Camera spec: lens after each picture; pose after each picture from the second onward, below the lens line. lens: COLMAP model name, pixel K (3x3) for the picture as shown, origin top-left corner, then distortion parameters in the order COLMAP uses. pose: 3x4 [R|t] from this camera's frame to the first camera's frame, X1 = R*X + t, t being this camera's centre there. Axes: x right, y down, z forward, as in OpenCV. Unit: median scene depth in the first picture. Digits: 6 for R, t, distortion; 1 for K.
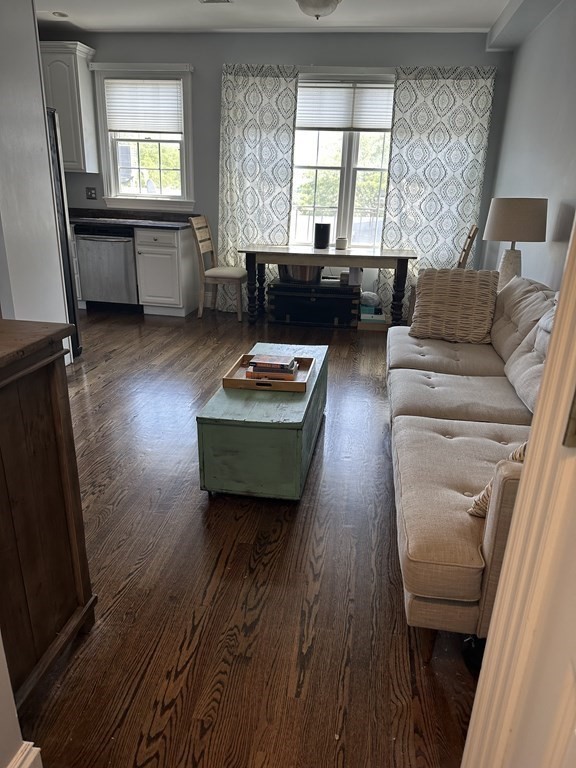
lens RADIAL K [[544.4, 0, 288.0], [0, 544.4, 384.0], [0, 0, 1]] dist [0.102888, -0.101647]
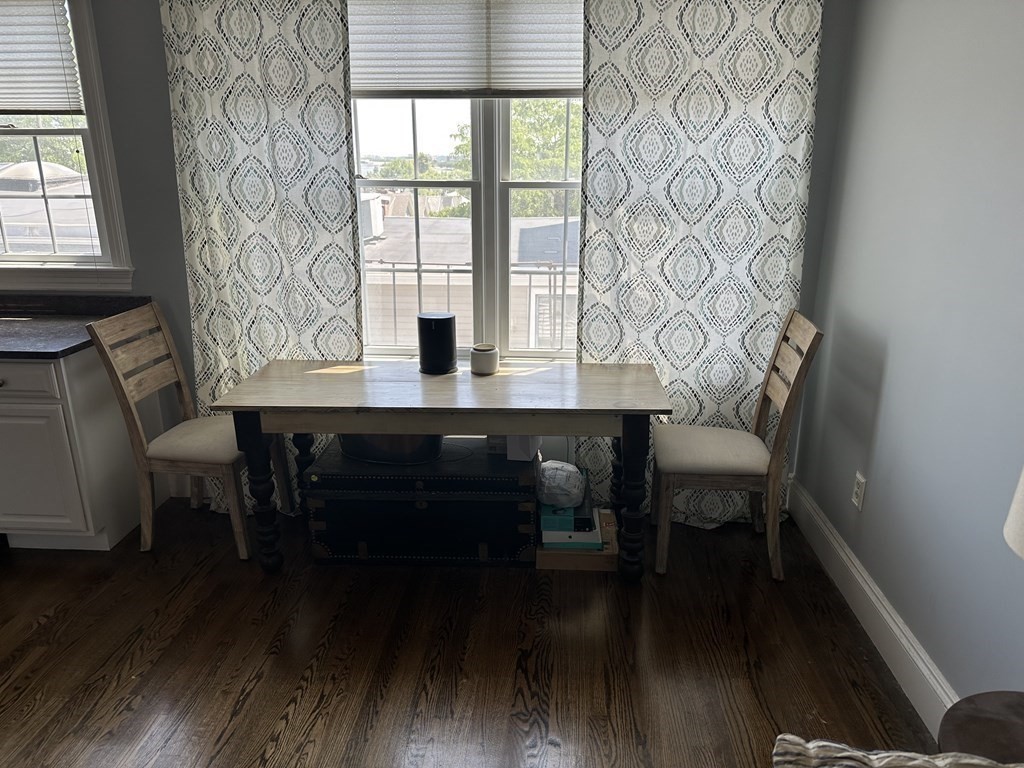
lens RADIAL K [[725.9, 0, 507.8], [0, 725.9, 398.3], [0, 0, 1]] dist [0.102888, -0.101647]
pose [[0.995364, -0.060044, 0.075137, 0.073404], [0.063516, 0.996979, -0.044706, -0.204122], [-0.072225, 0.049271, 0.996171, 0.455181]]
